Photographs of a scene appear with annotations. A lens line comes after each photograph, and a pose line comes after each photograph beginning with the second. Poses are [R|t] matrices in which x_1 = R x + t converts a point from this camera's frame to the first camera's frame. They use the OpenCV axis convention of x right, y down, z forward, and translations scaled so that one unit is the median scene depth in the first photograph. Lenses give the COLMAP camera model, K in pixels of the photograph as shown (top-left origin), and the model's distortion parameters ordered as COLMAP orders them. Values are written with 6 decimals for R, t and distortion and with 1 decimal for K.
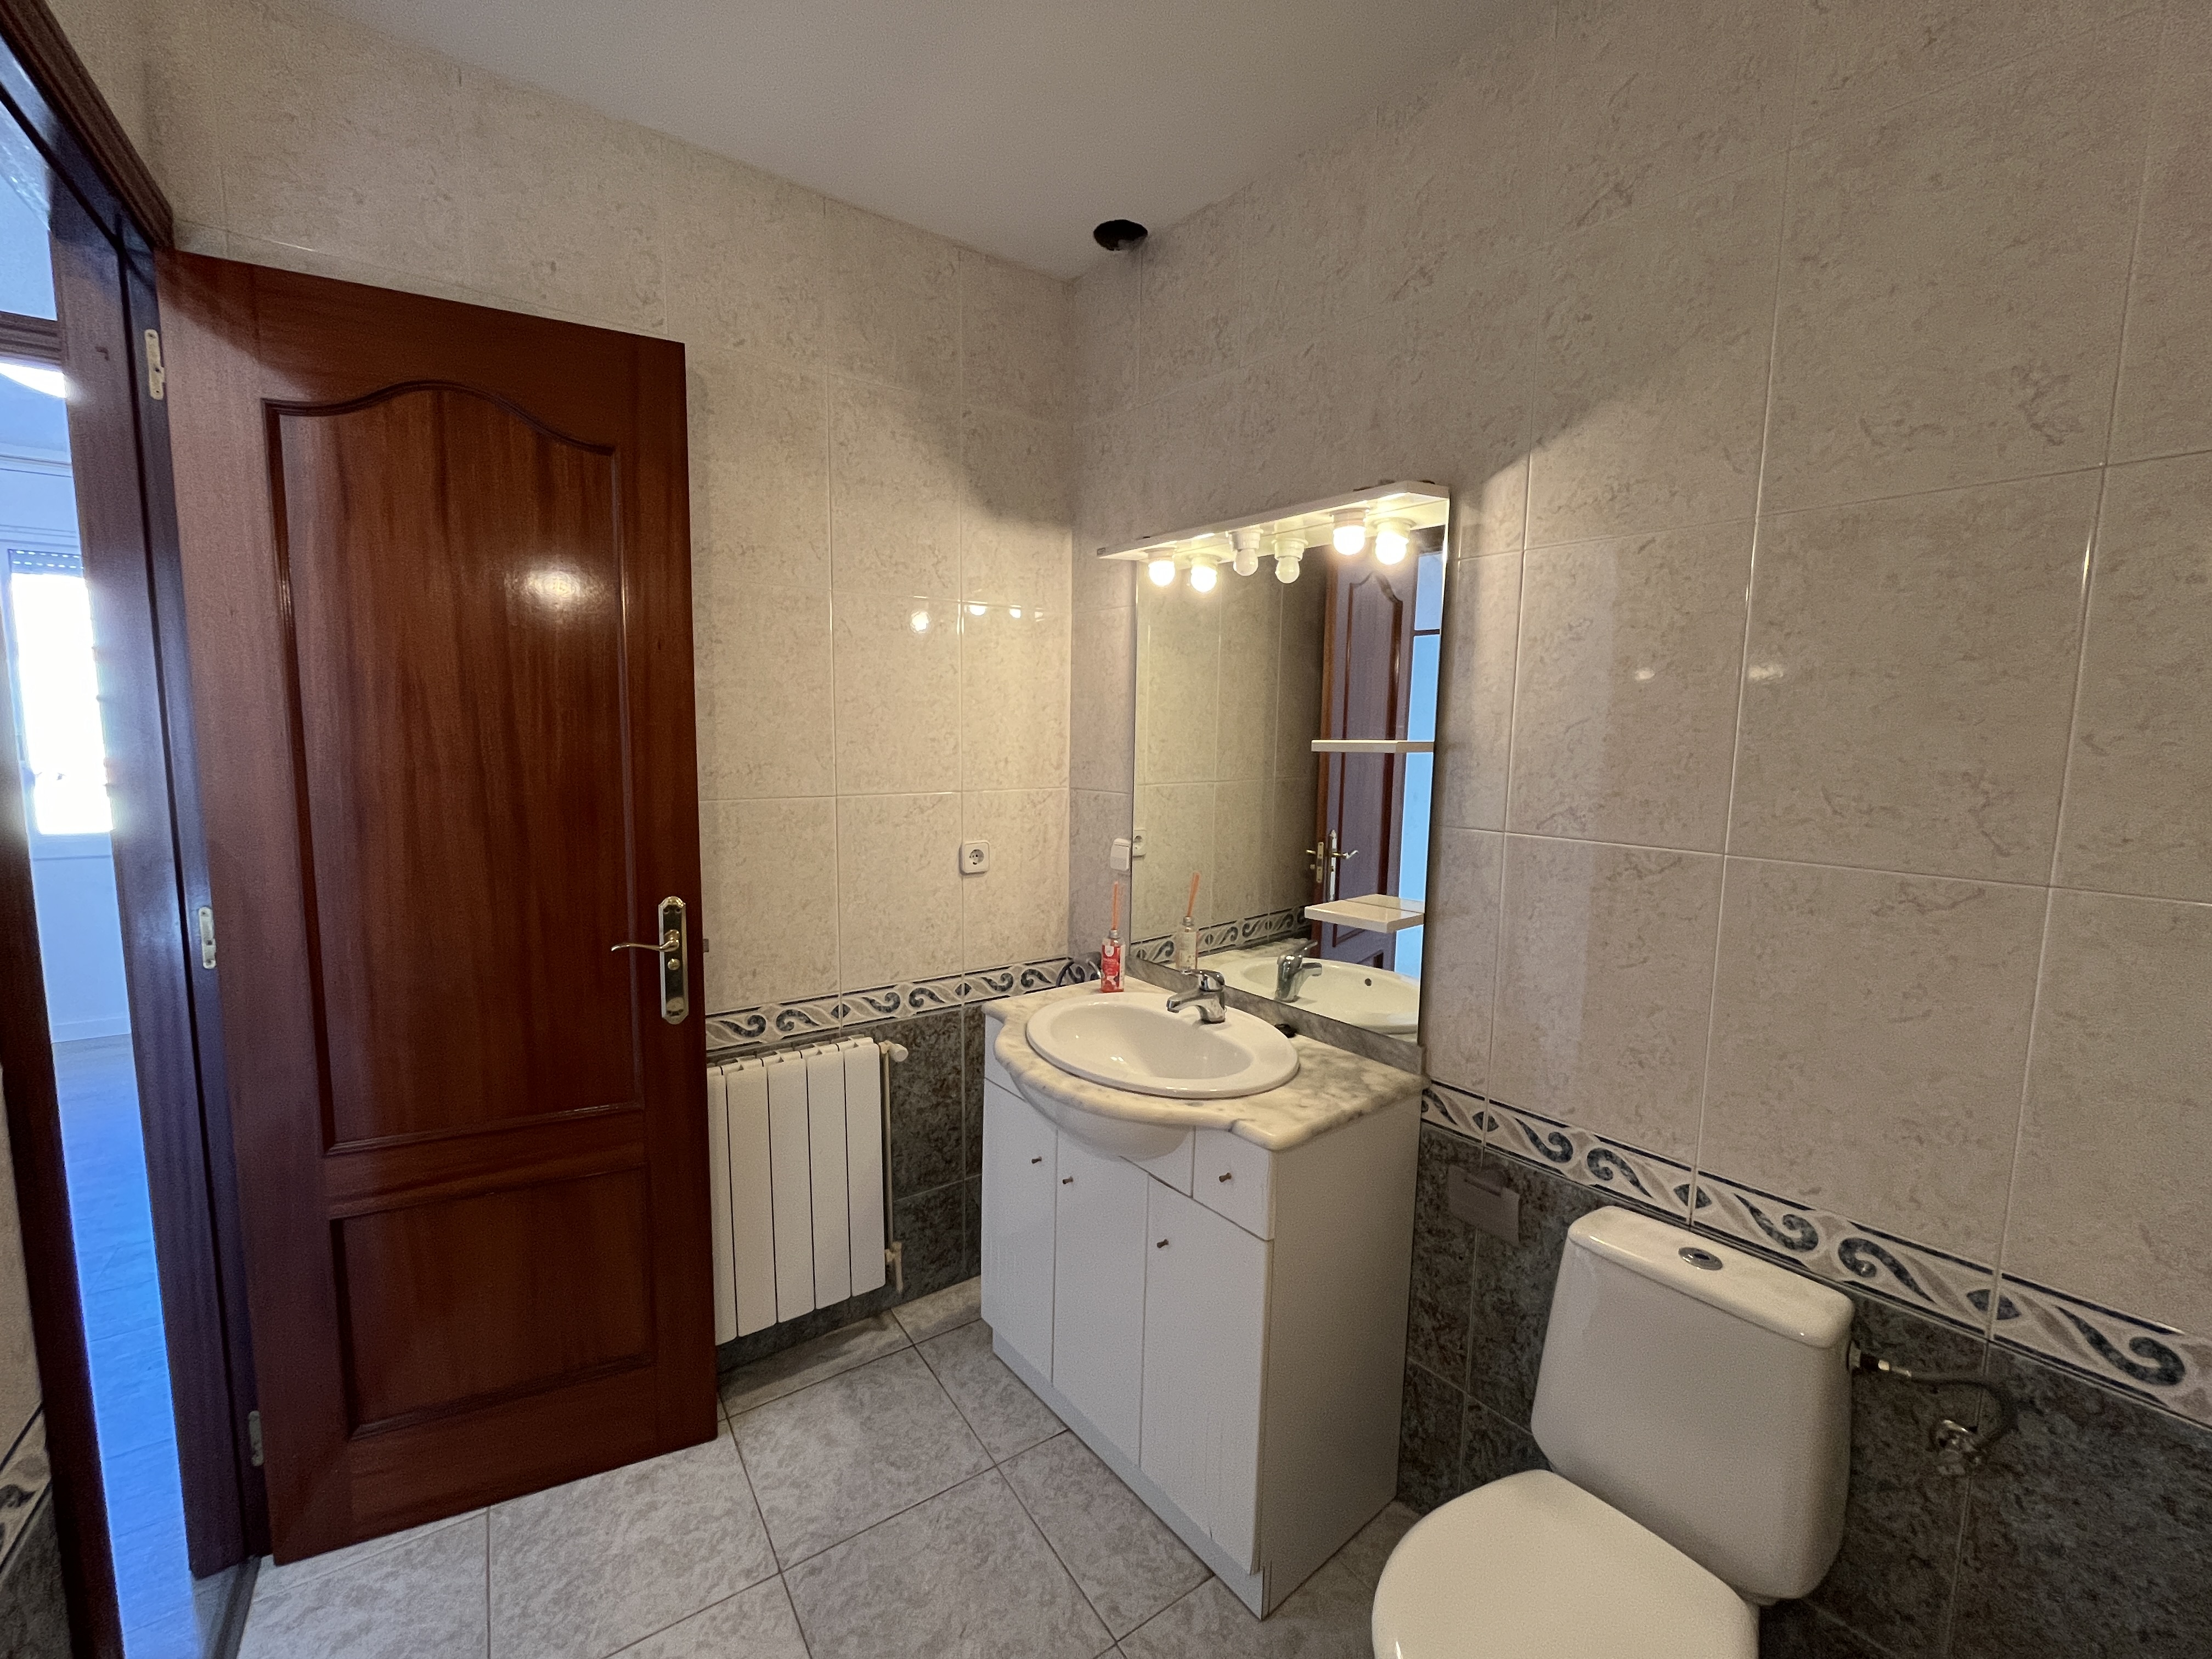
lens RADIAL K [[897.0, 0, 1112.7], [0, 897.0, 844.1], [0, 0, 1]] dist [-0.003382, 0.000404]
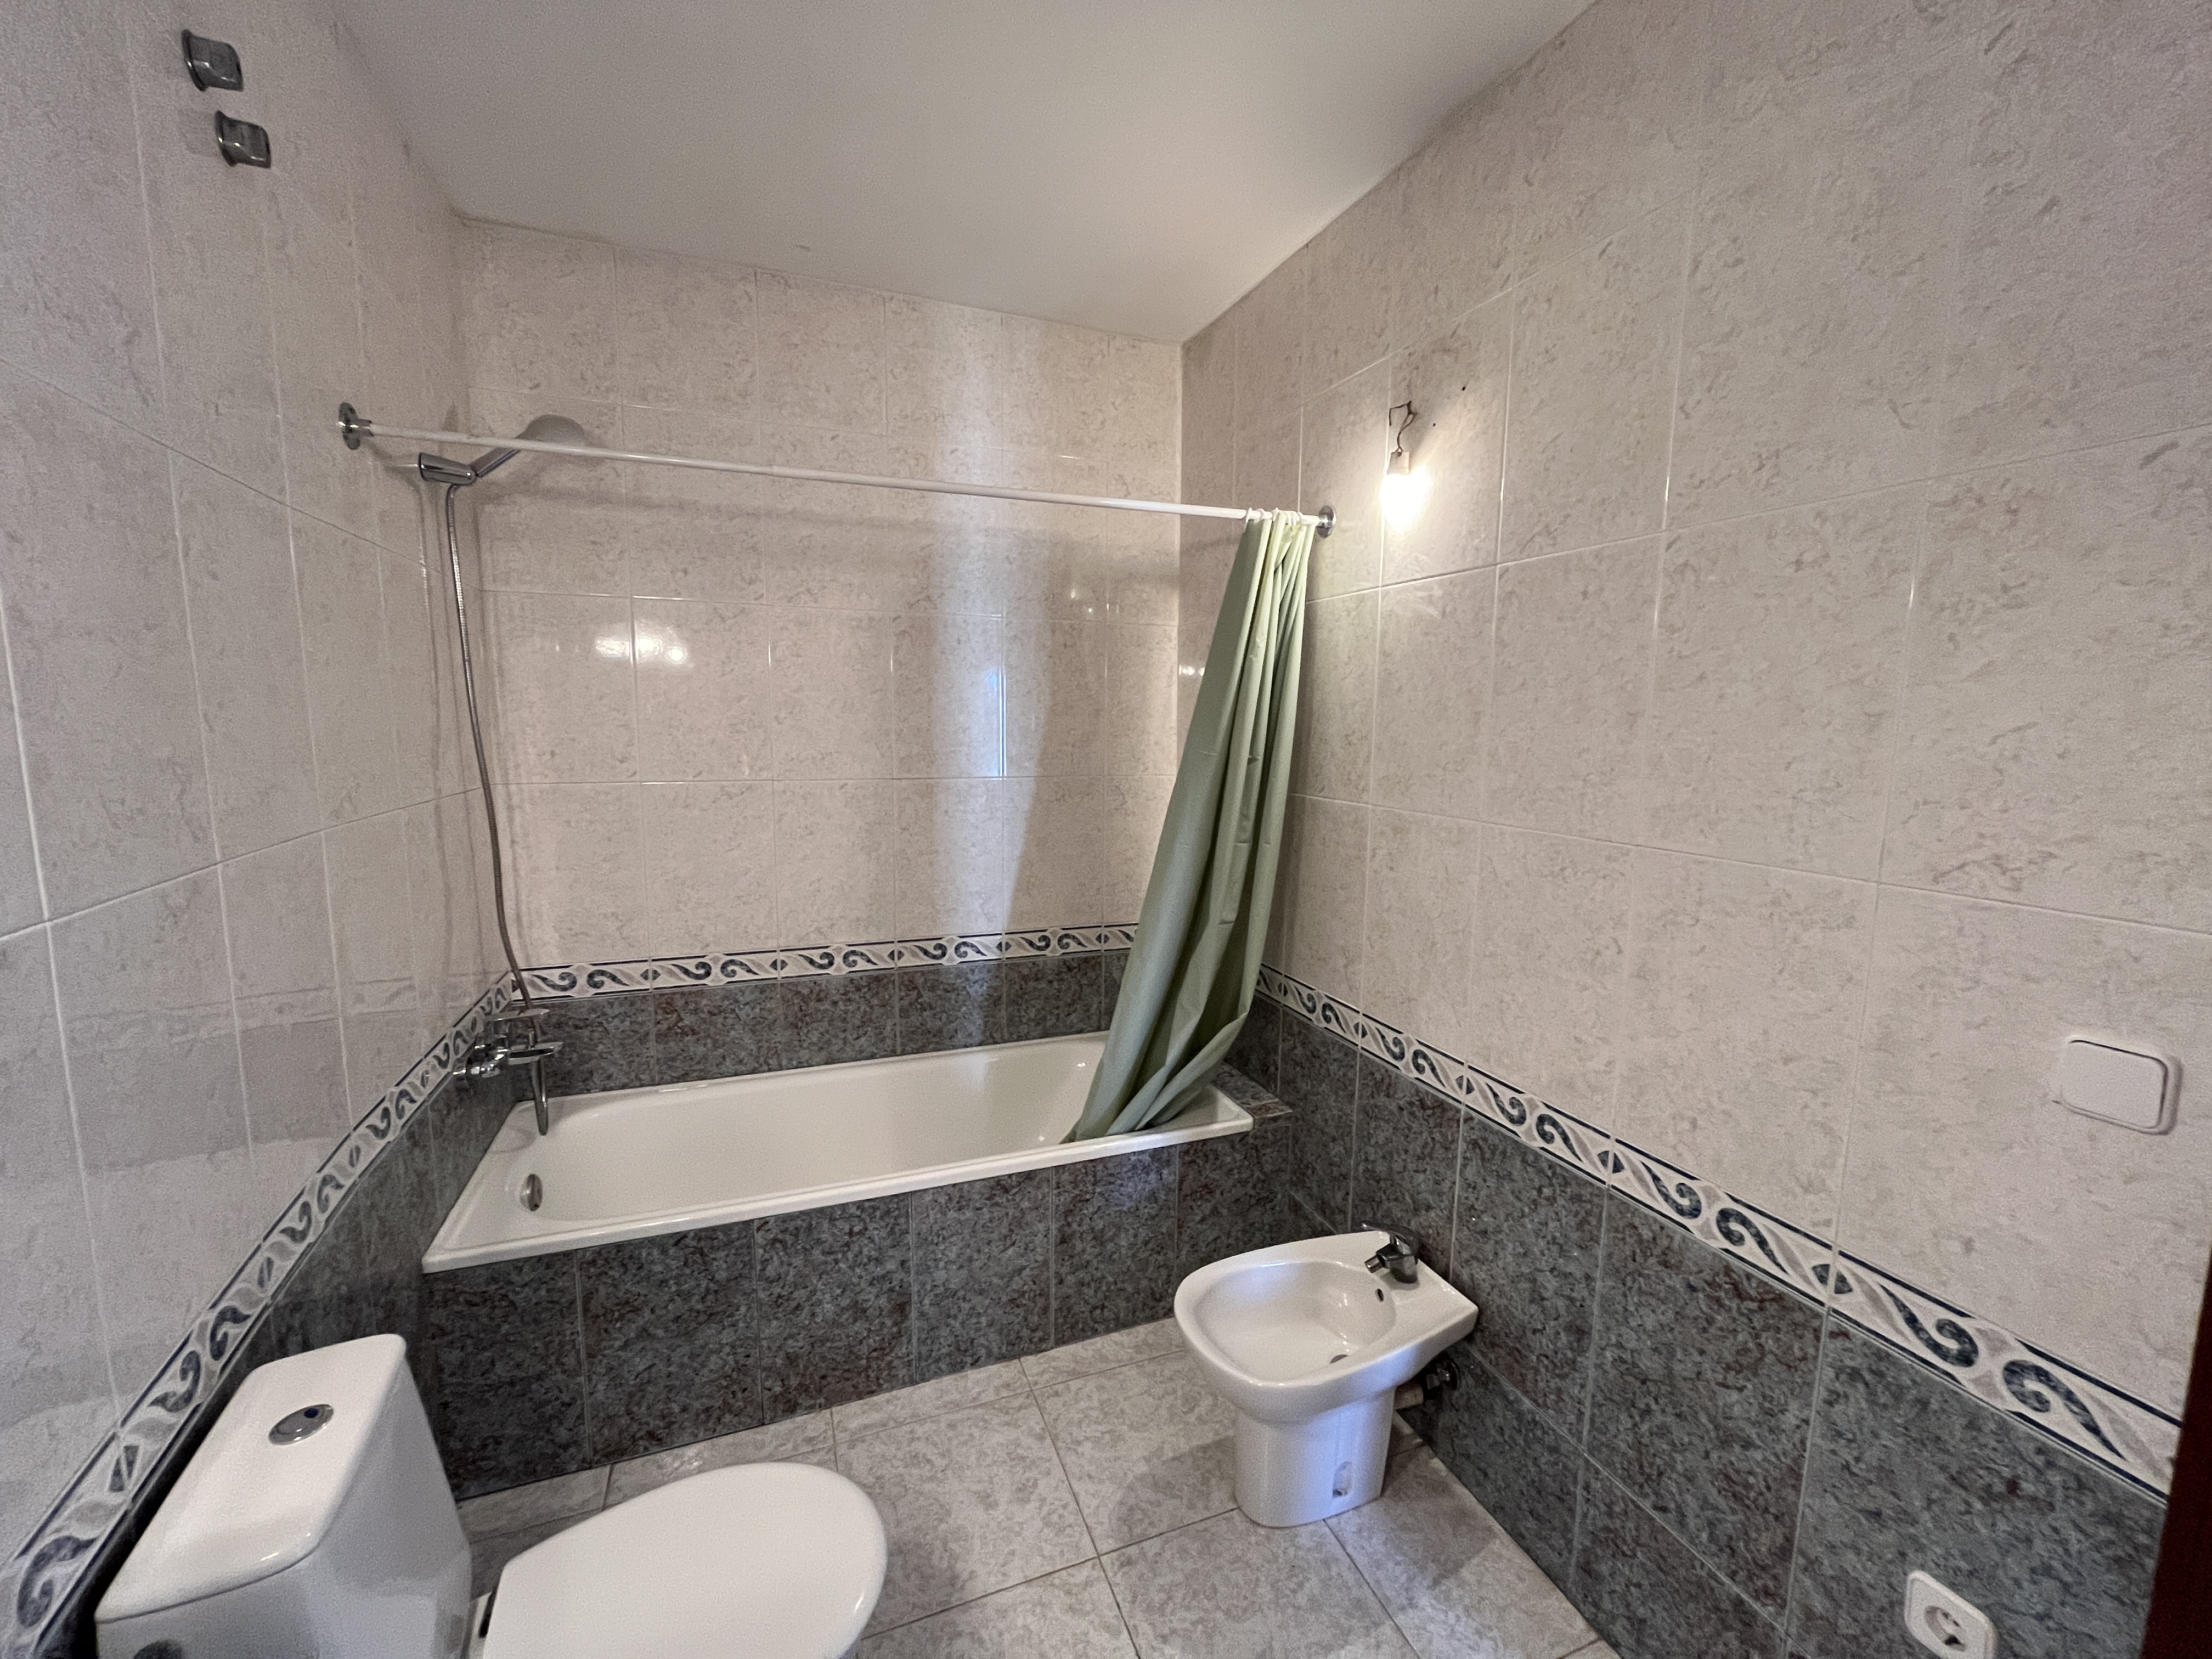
lens RADIAL K [[897.0, 0, 1097.3], [0, 897.0, 827.7], [0, 0, 1]] dist [-0.003382, 0.000404]
pose [[-0.967976, -0.066047, 0.242198, -0.120575], [-0.005955, 0.970540, 0.240867, -0.177976], [-0.250971, 0.231712, -0.939853, 1.243481]]
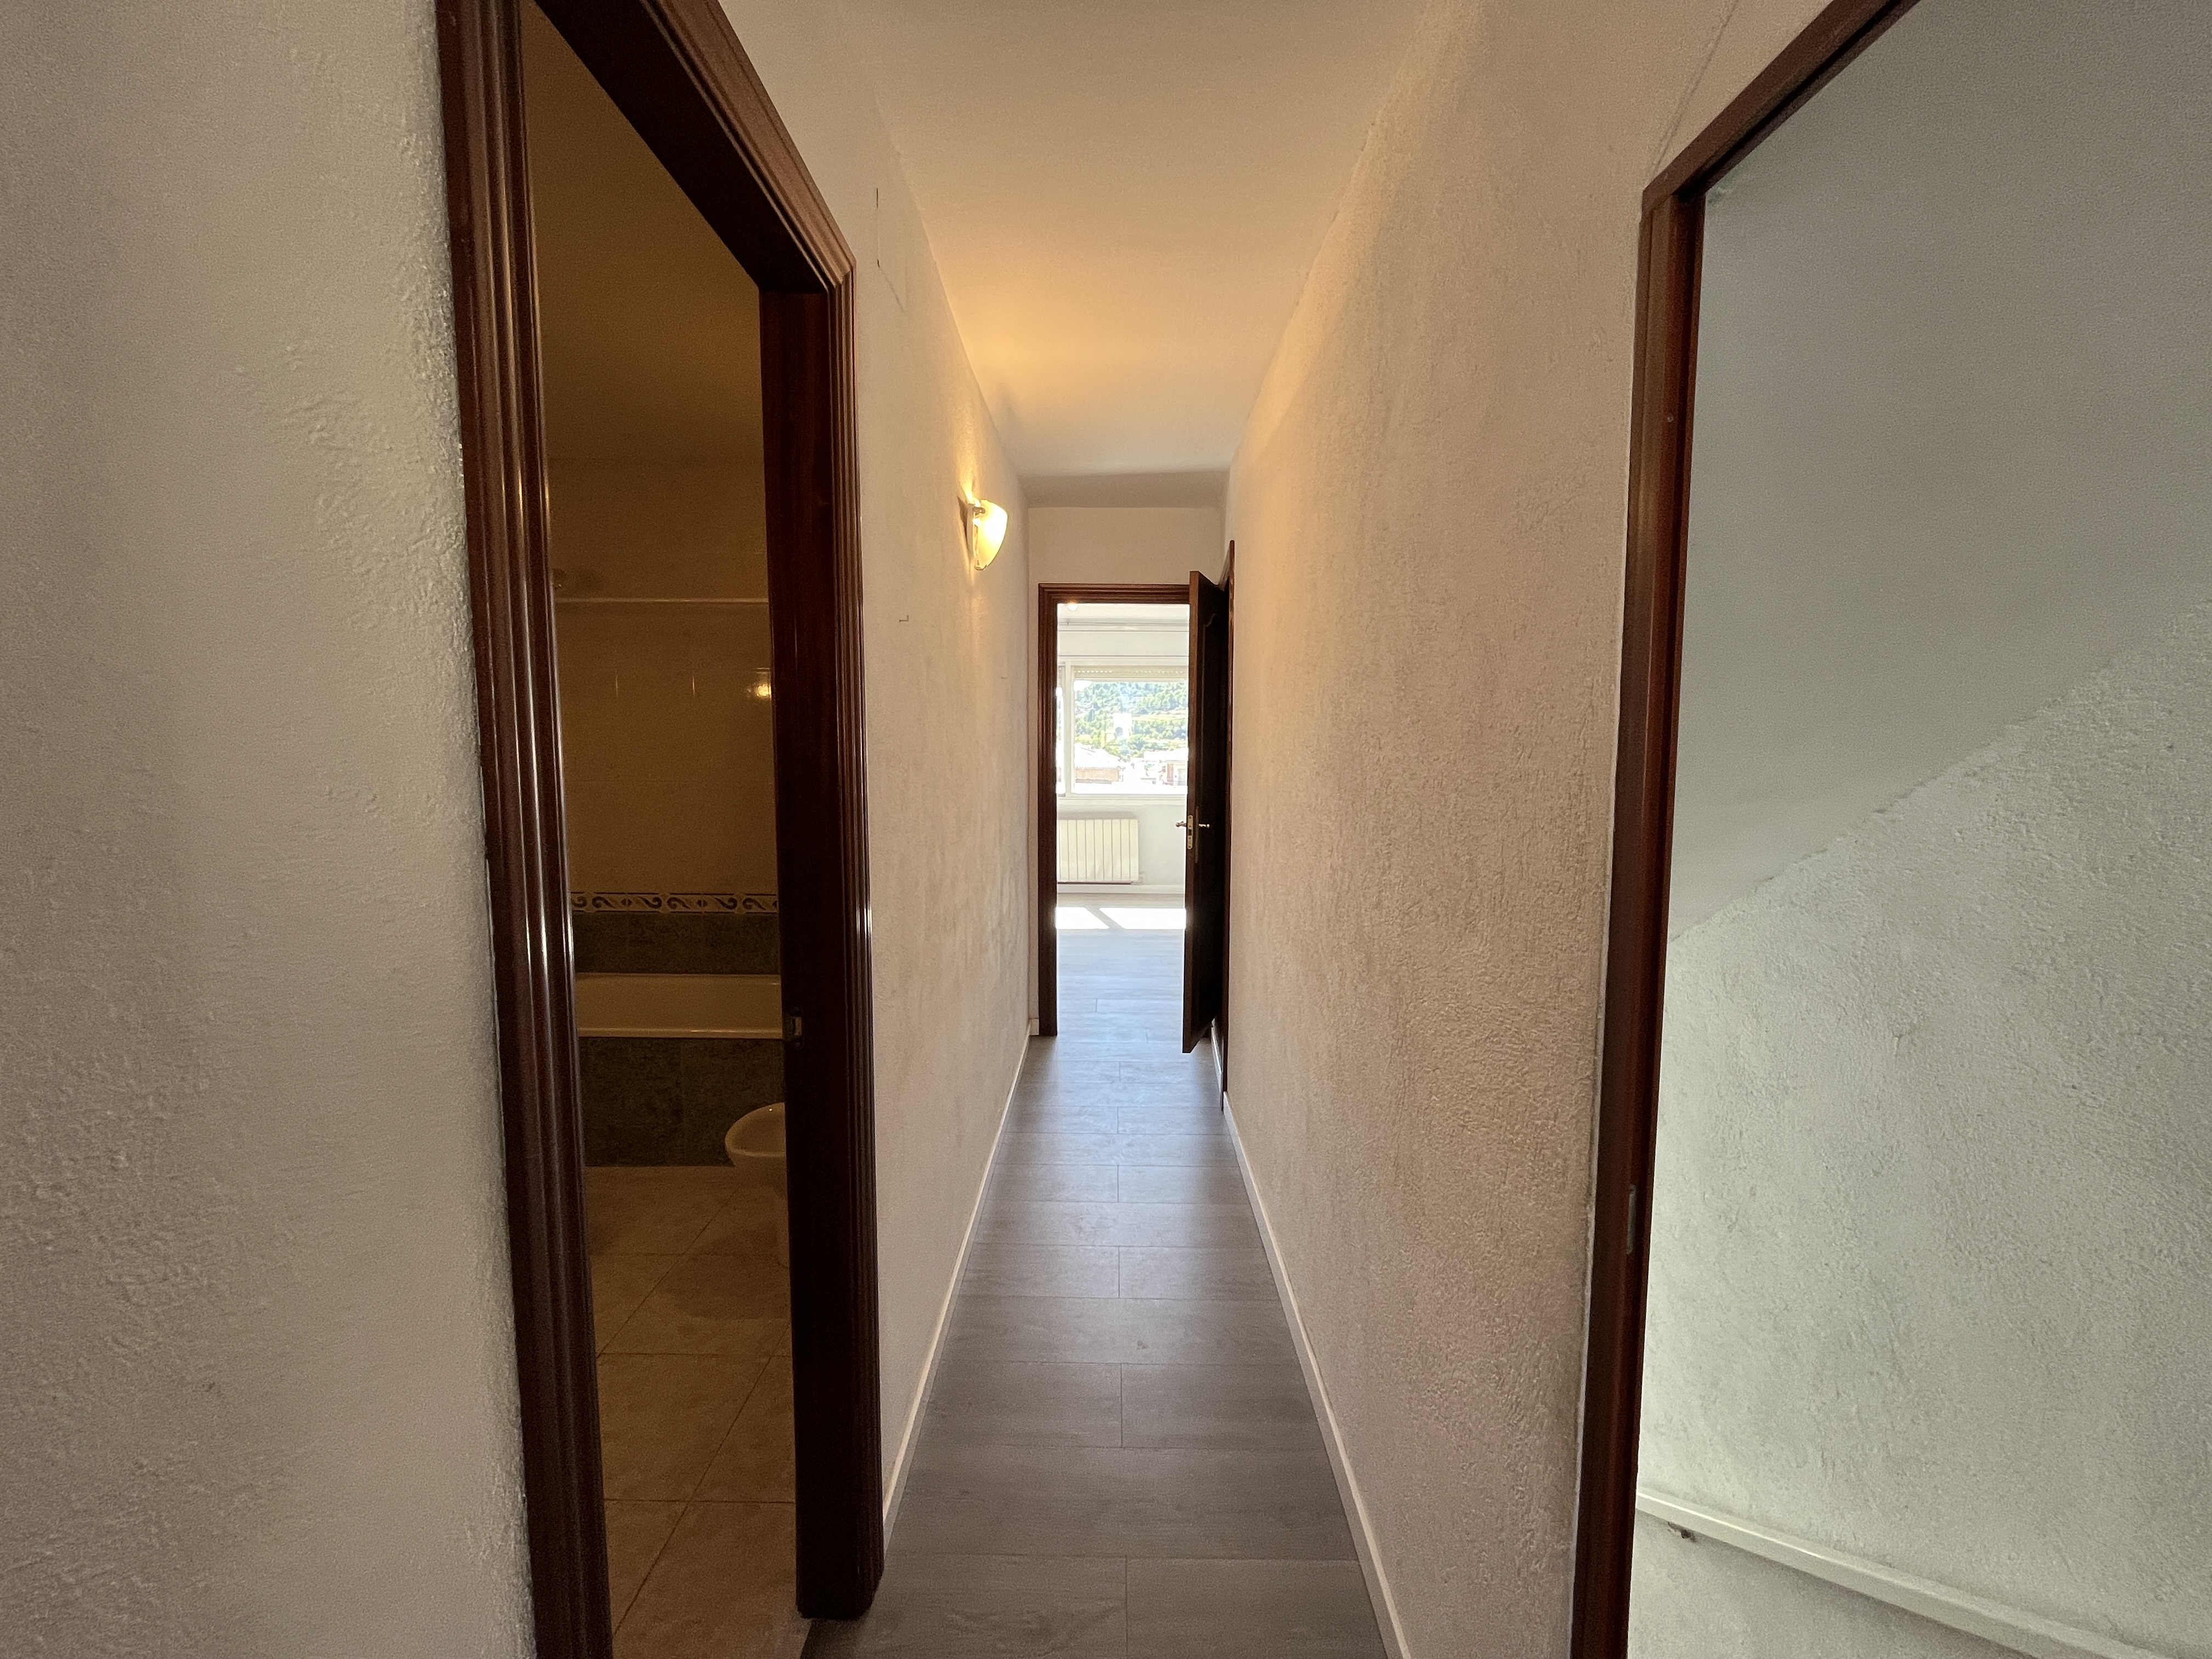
lens RADIAL K [[897.0, 0, 1101.0], [0, 897.0, 825.4], [0, 0, 1]] dist [-0.003382, 0.000404]
pose [[-0.806586, -0.083527, 0.585185, -1.616523], [0.045312, 0.978317, 0.202096, -0.201576], [-0.589377, 0.189524, -0.785312, 1.160551]]
